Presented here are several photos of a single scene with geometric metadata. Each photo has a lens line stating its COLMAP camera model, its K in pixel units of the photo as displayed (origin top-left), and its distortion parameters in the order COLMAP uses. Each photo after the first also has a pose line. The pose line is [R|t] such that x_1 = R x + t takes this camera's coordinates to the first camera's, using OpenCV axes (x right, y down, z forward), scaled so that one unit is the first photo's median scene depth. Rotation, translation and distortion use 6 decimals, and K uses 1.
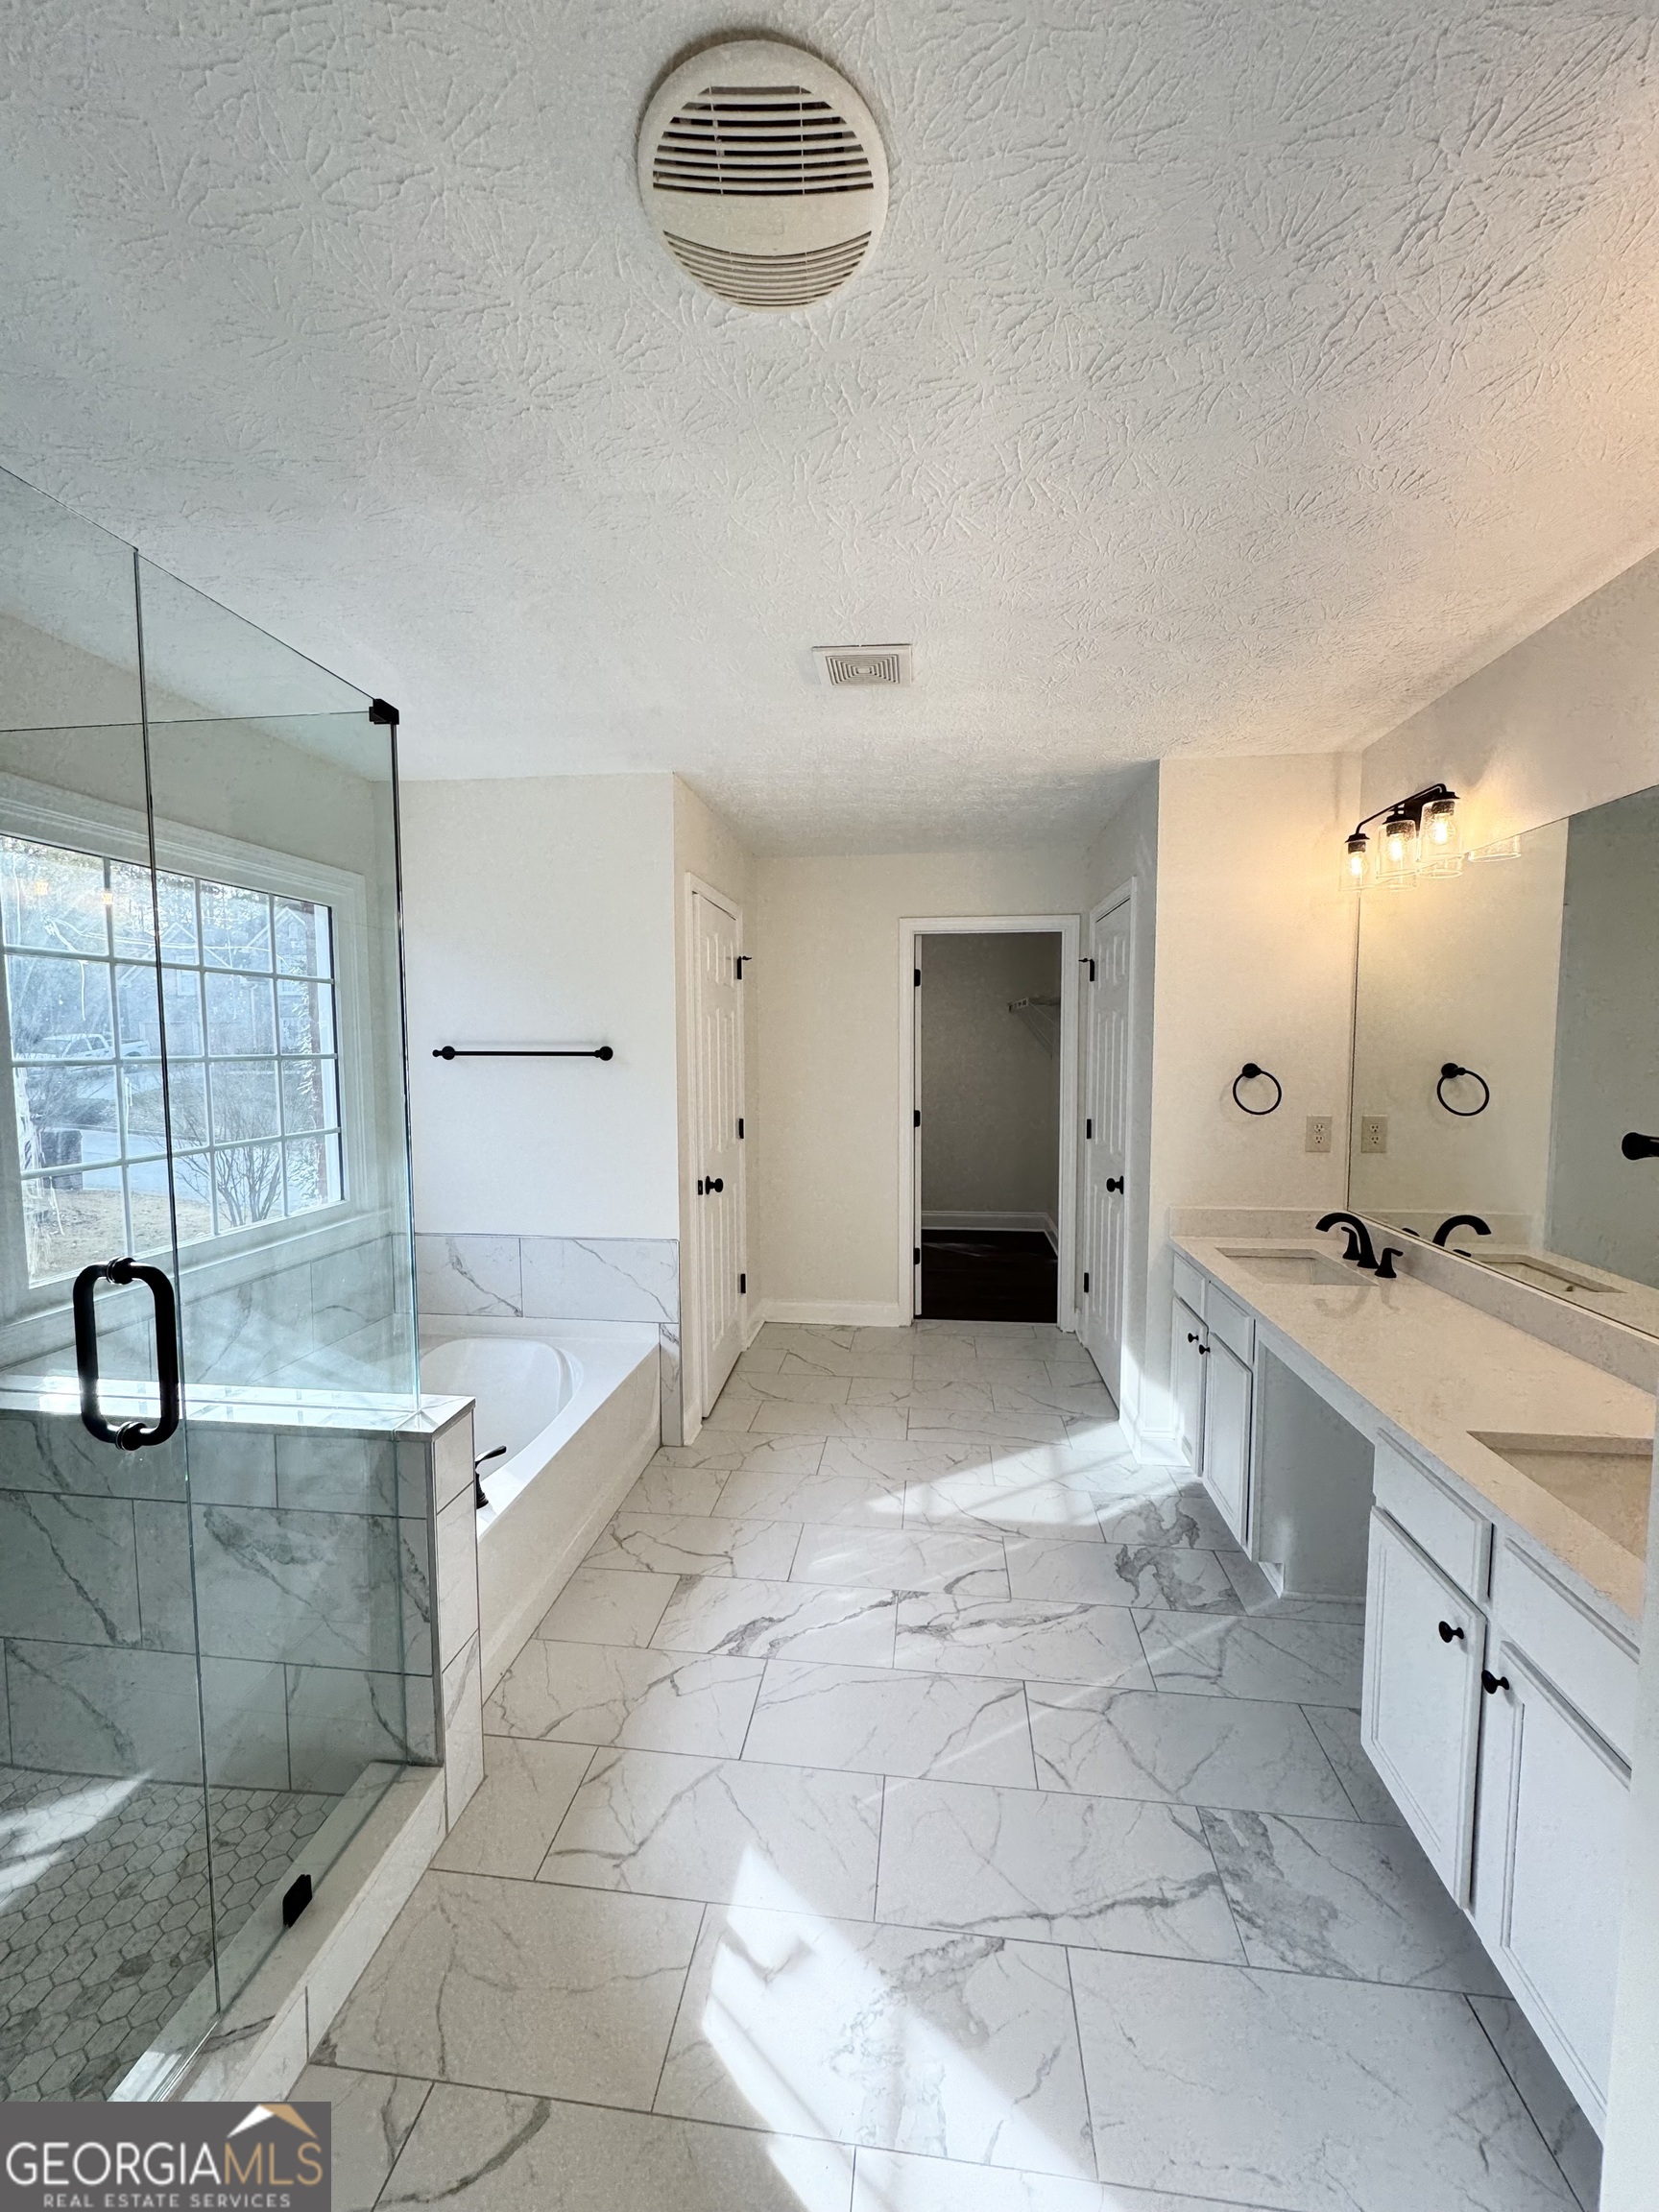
lens RADIAL K [[882.1, 0, 832.0], [0, 882.1, 1102.9], [0, 0, 1]] dist [-0.000809, 0.000113]
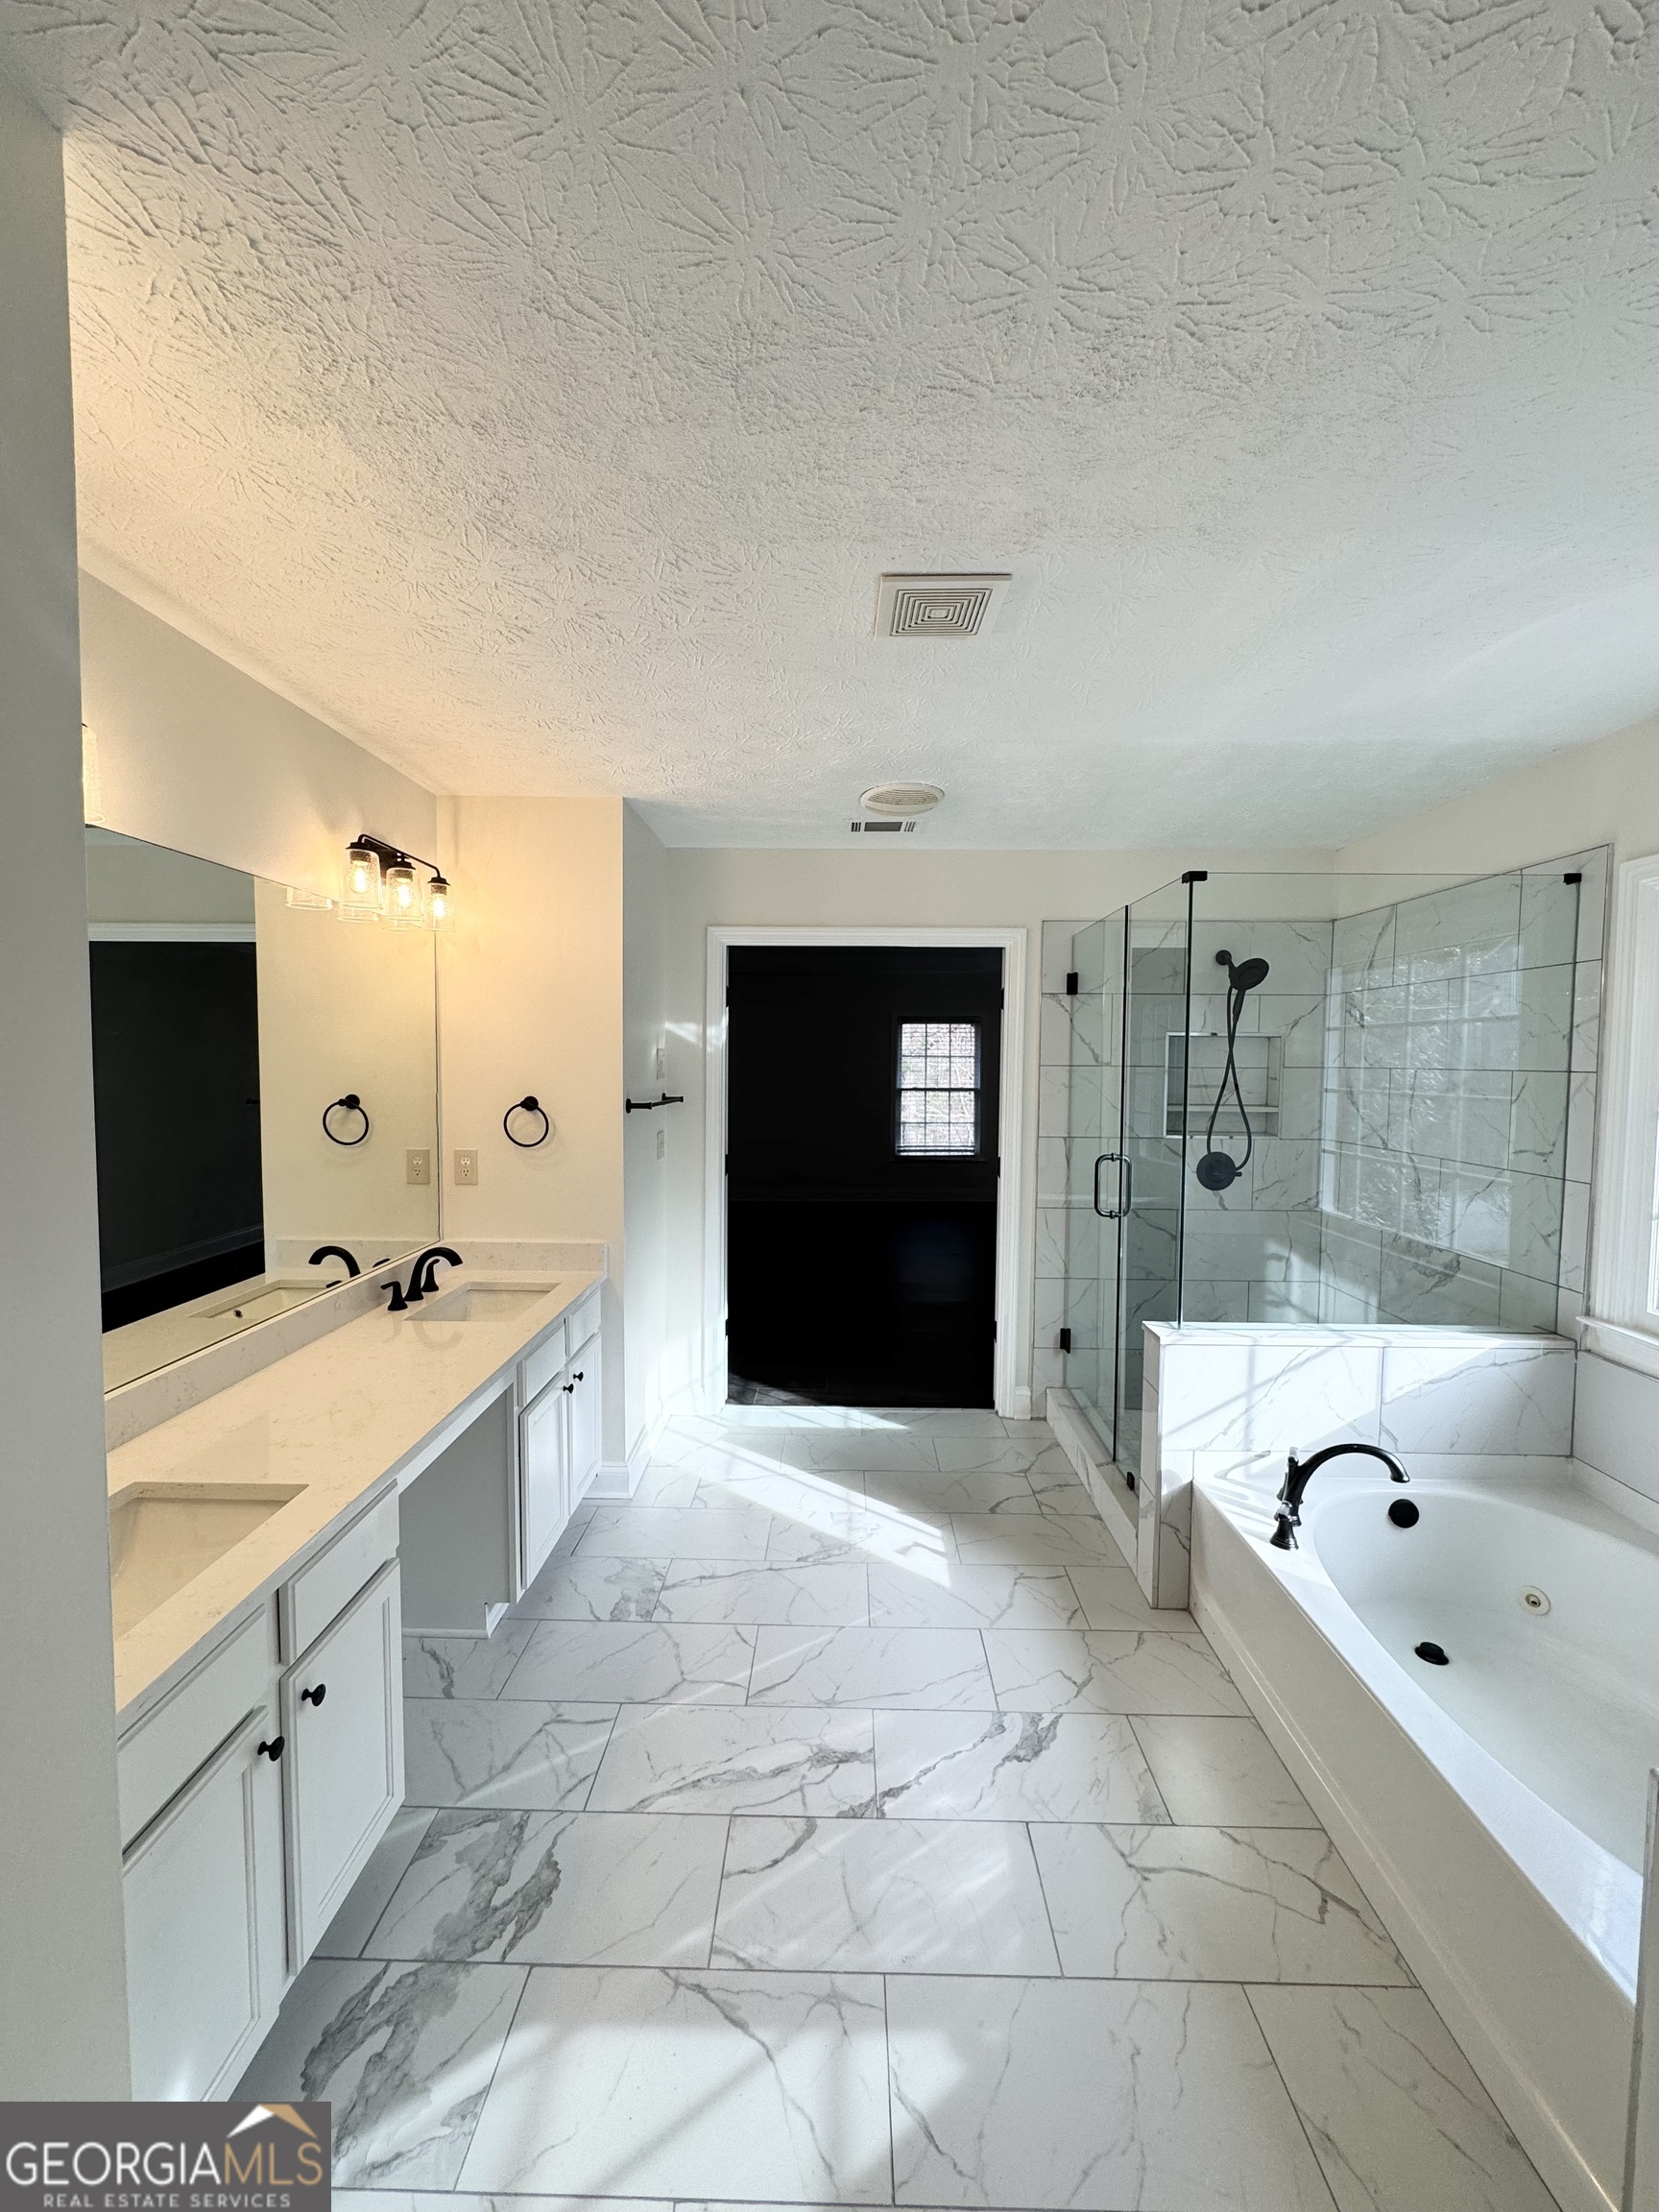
lens RADIAL K [[882.1, 0, 832.0], [0, 882.1, 1102.9], [0, 0, 1]] dist [-0.000809, 0.000113]
pose [[-0.994674, -0.000942, -0.103069, 0.203670], [-0.013722, 0.992267, 0.123360, -0.157524], [0.102156, 0.124117, -0.986995, 1.768637]]
